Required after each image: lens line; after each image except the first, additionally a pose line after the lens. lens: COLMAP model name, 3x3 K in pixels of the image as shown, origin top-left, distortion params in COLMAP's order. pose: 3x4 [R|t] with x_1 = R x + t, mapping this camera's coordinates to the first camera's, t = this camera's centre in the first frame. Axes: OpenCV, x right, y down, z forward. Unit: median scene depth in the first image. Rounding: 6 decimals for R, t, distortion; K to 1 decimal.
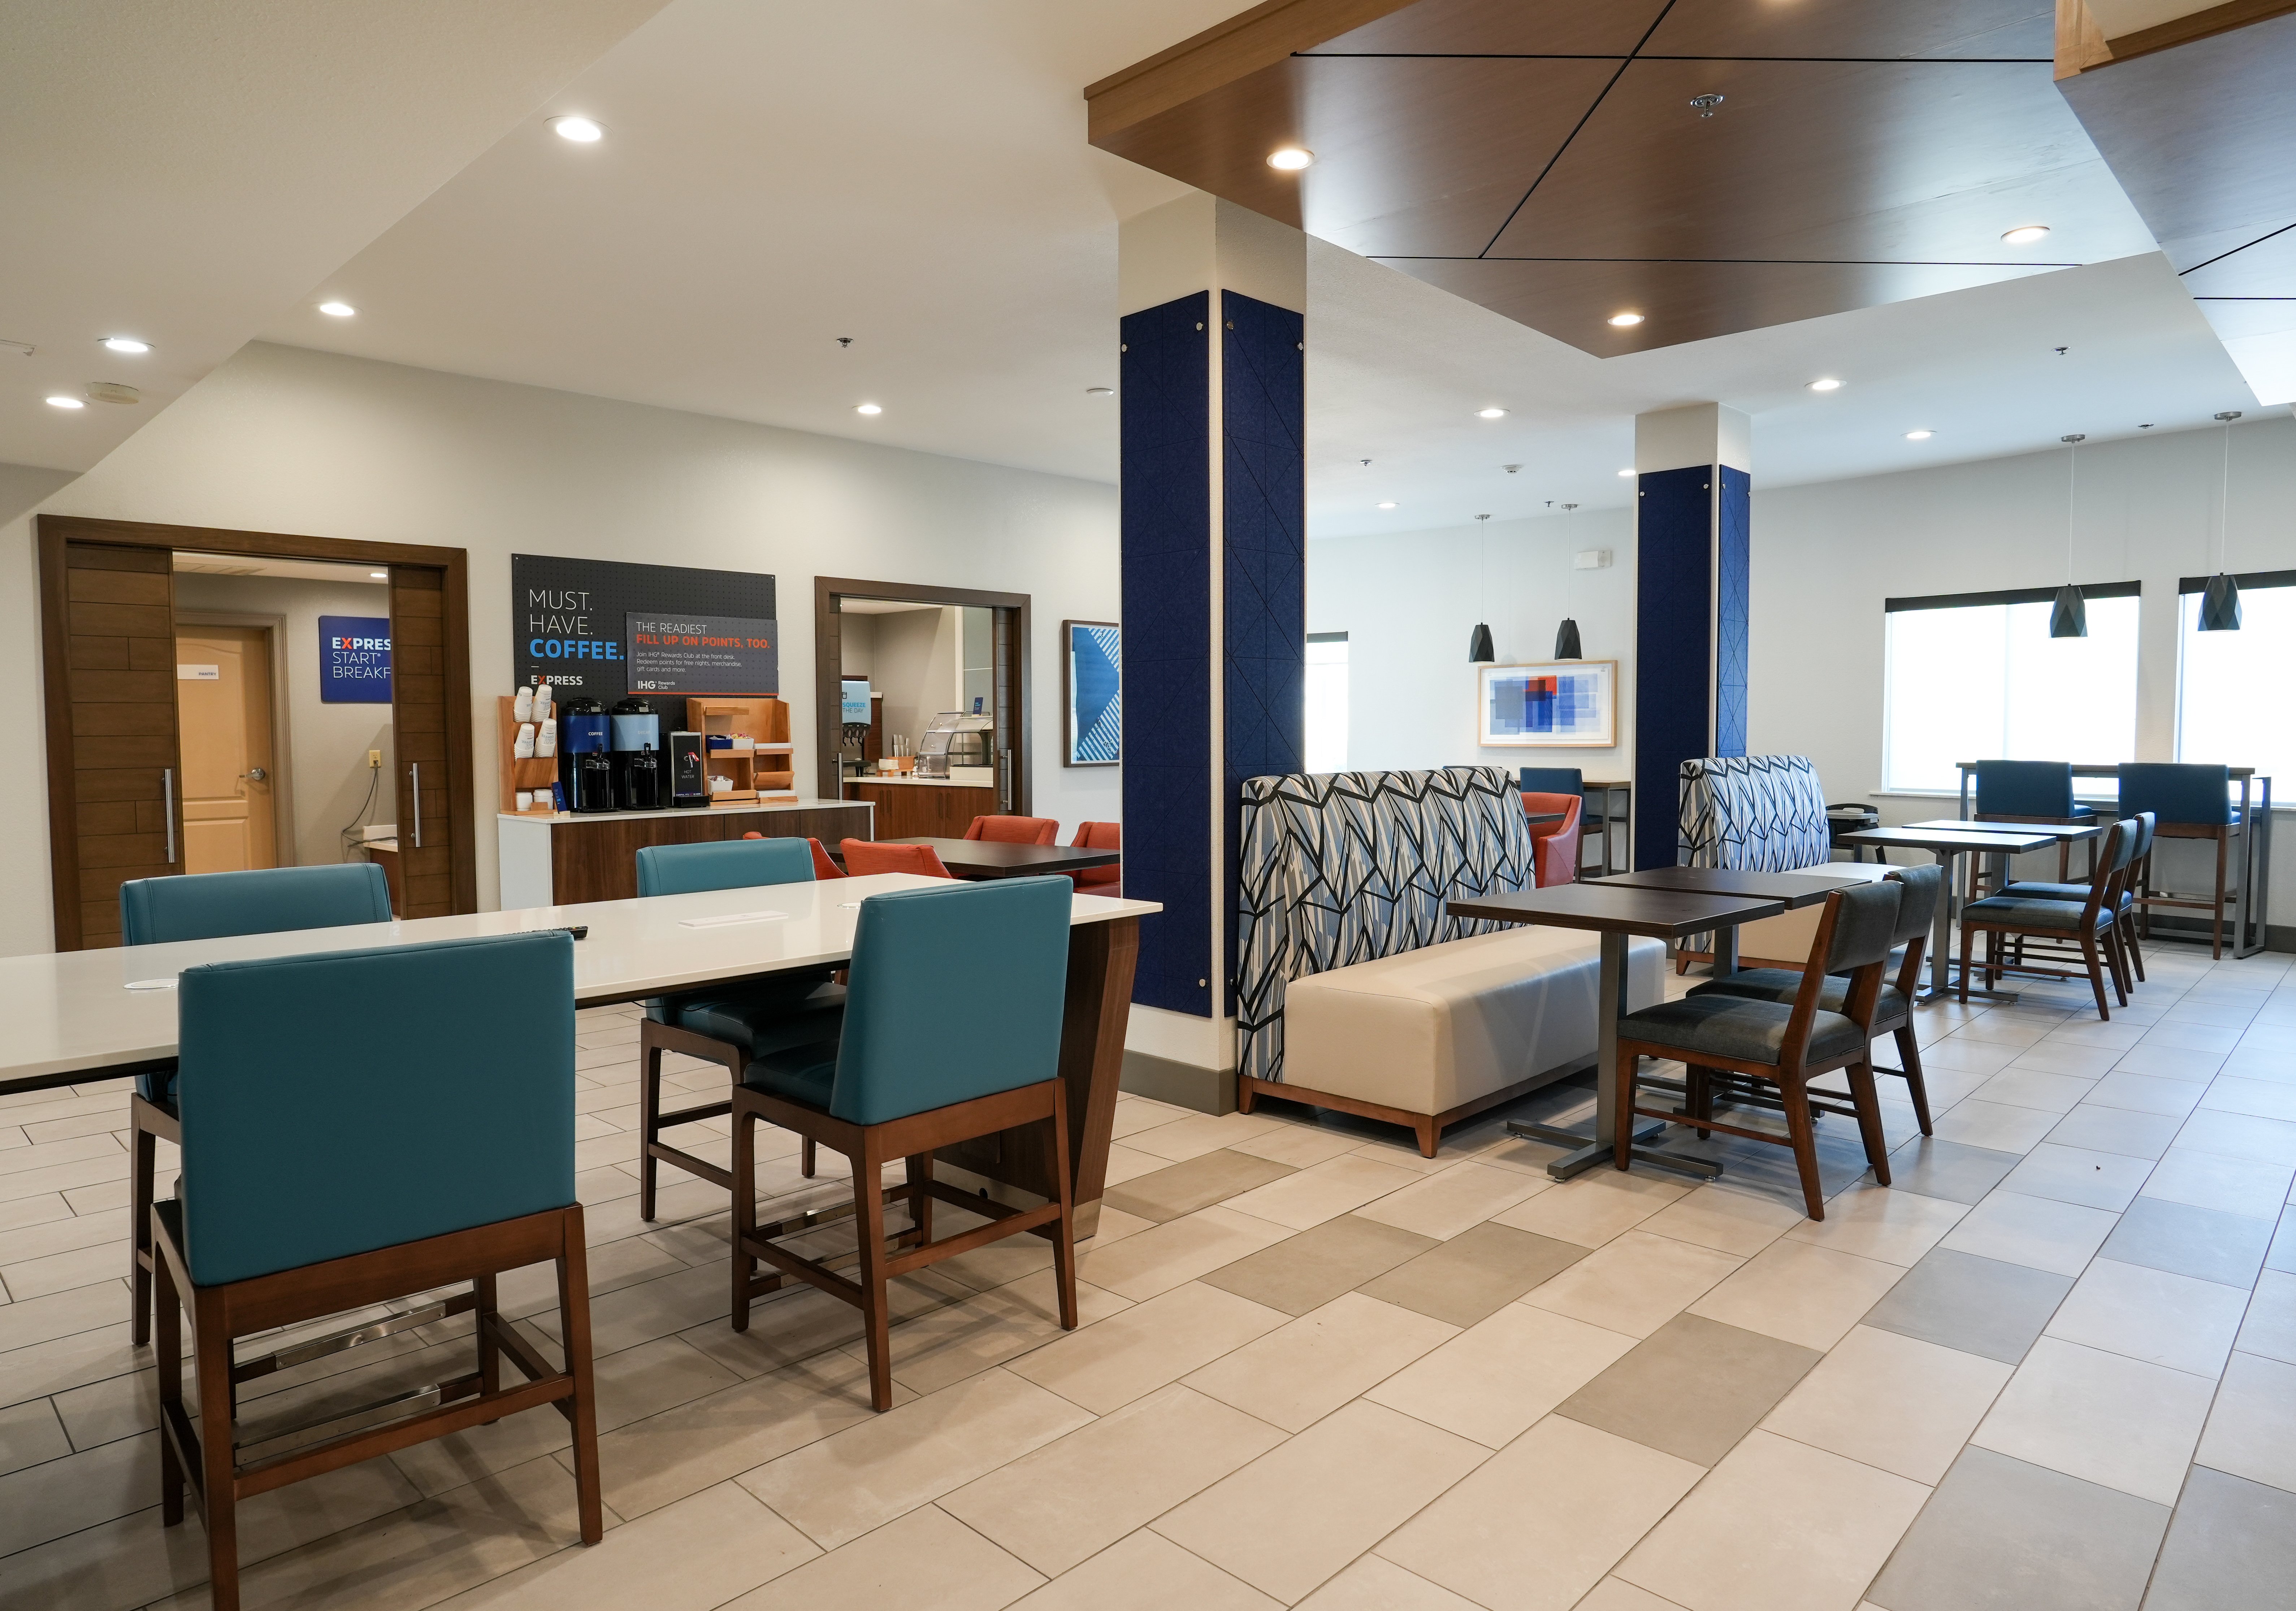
lens RADIAL K [[1385.9, 0, 1147.1], [0, 1385.9, 808.7], [0, 0, 1]] dist [-0.004983, -0.001128]
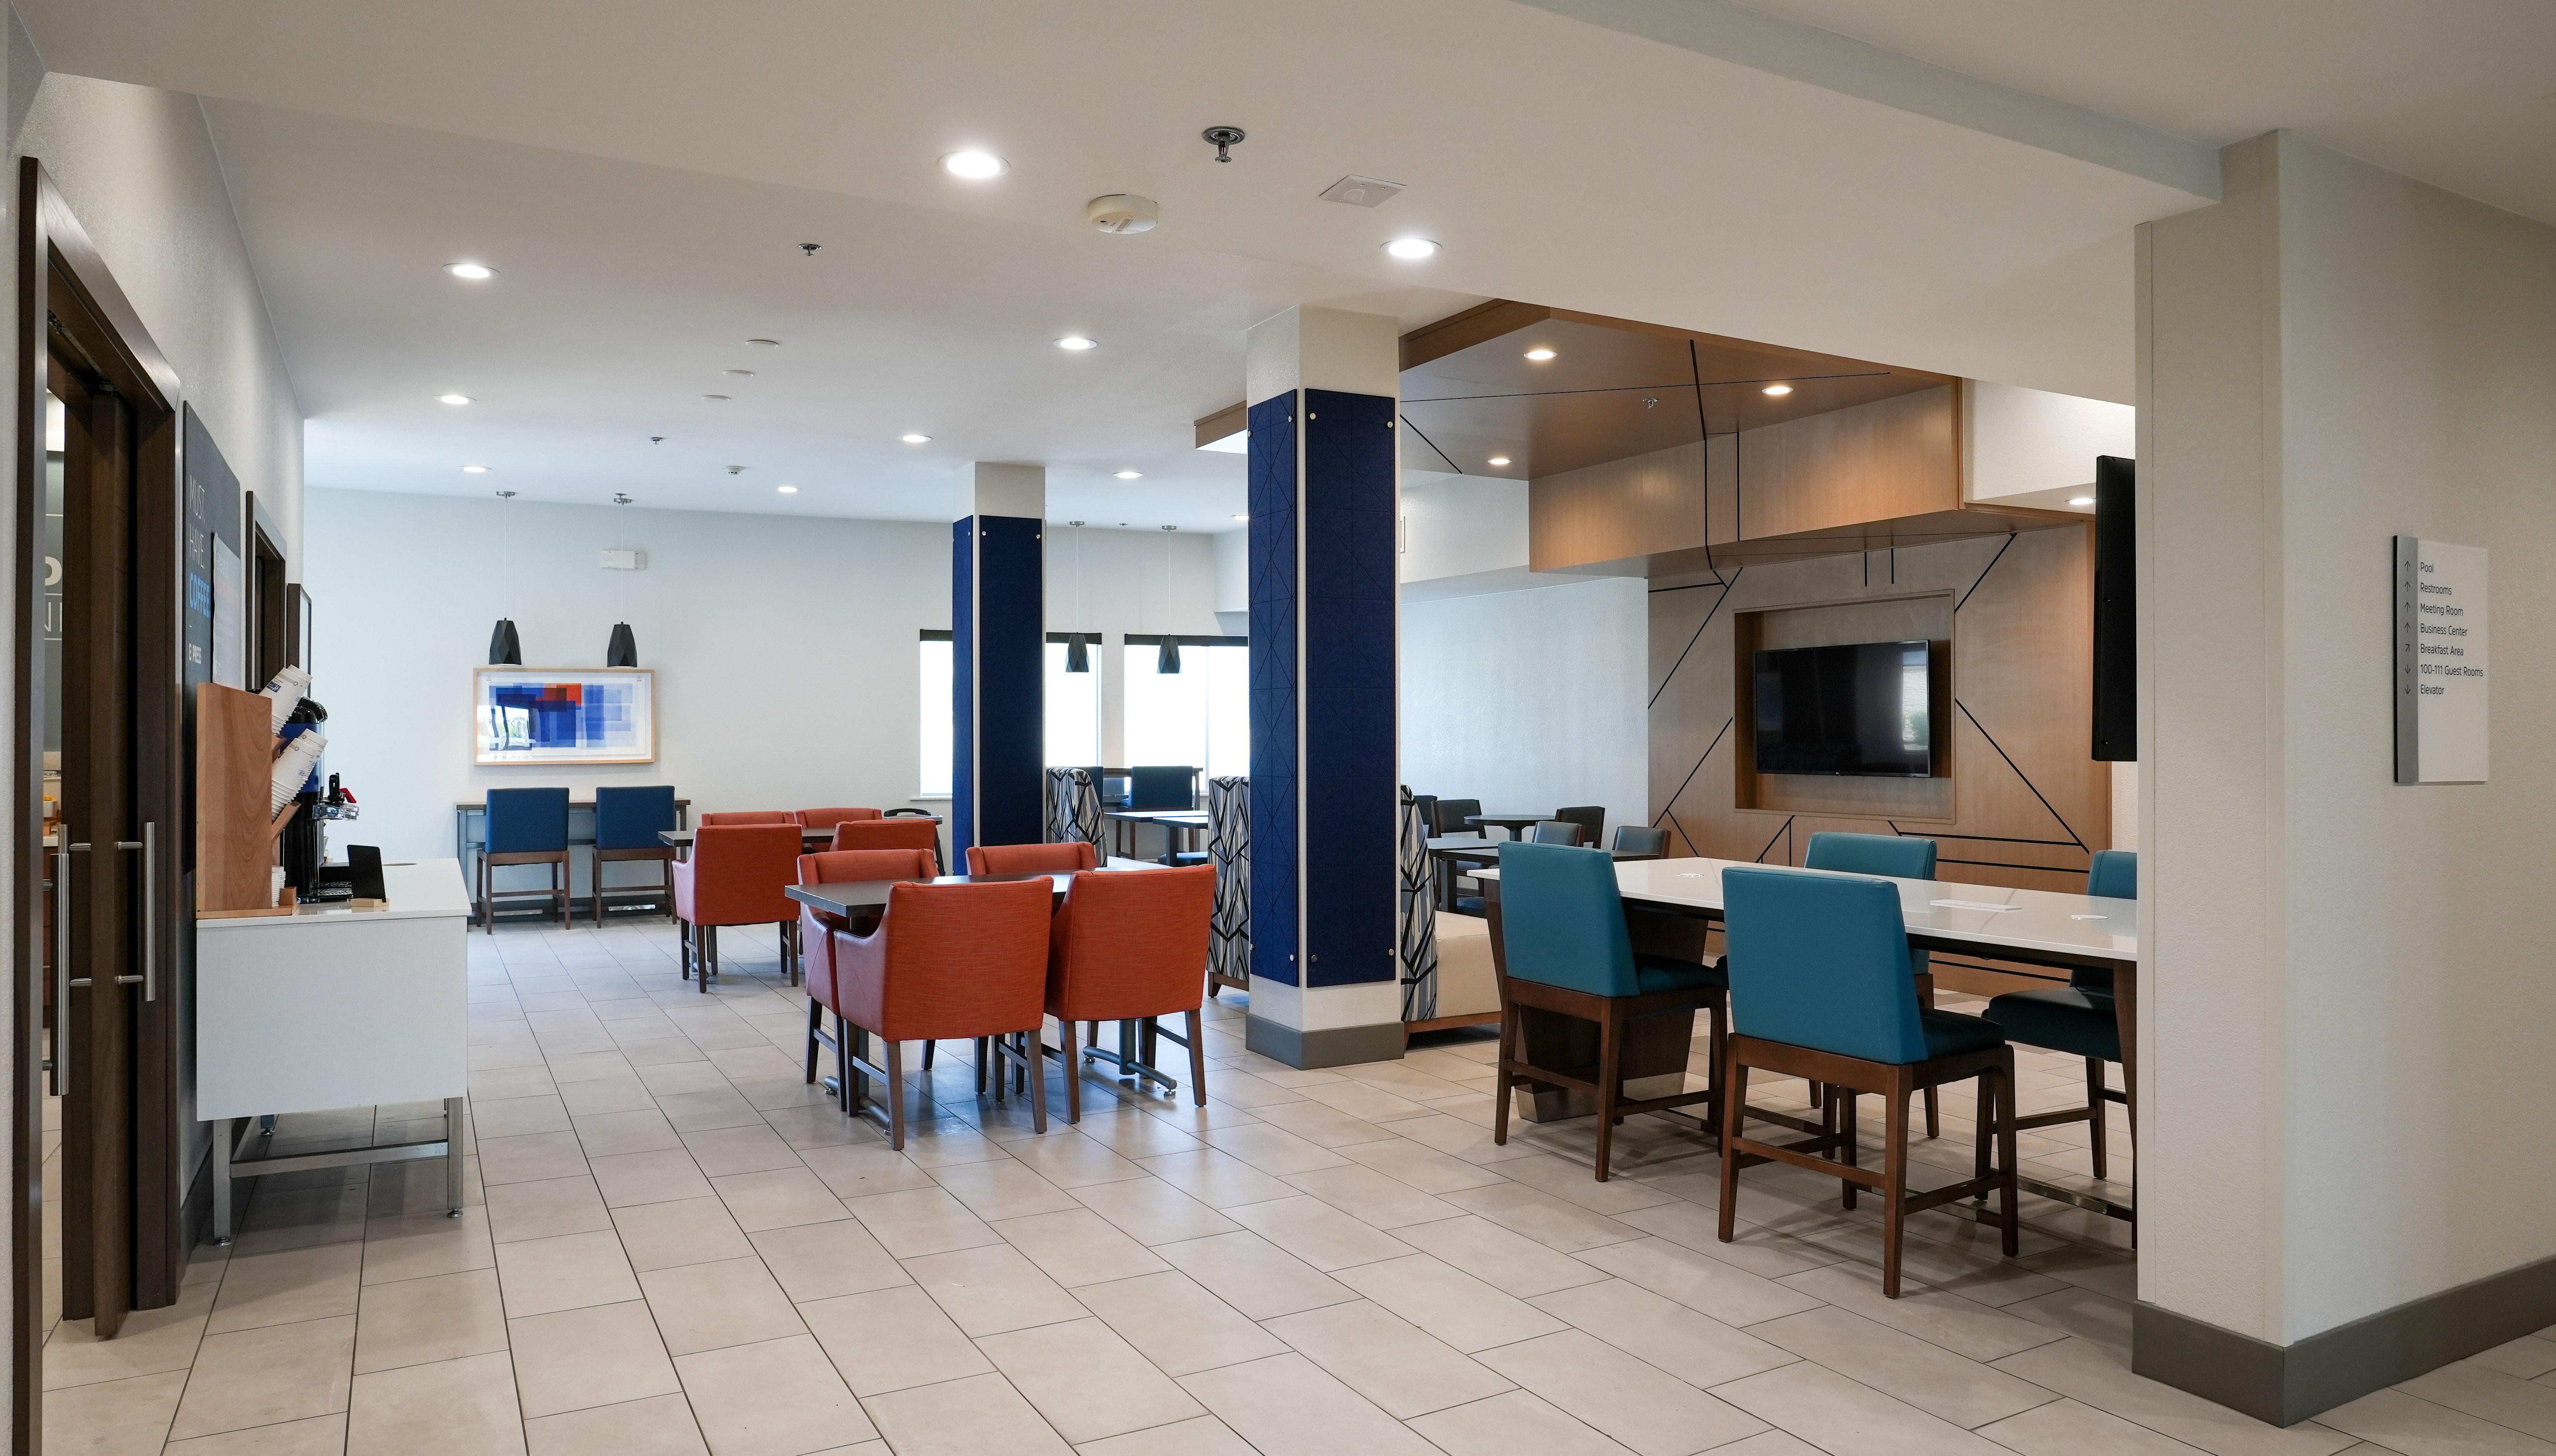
lens RADIAL K [[1594.4, 0, 1272.5], [0, 1594.4, 728.7], [0, 0, 1]] dist [-0.003150, -0.000191]
pose [[0.309743, 0.003022, 0.950815, -0.744467], [0.058132, 0.998064, -0.022110, -0.025930], [-0.949042, 0.062121, 0.308968, 0.364833]]
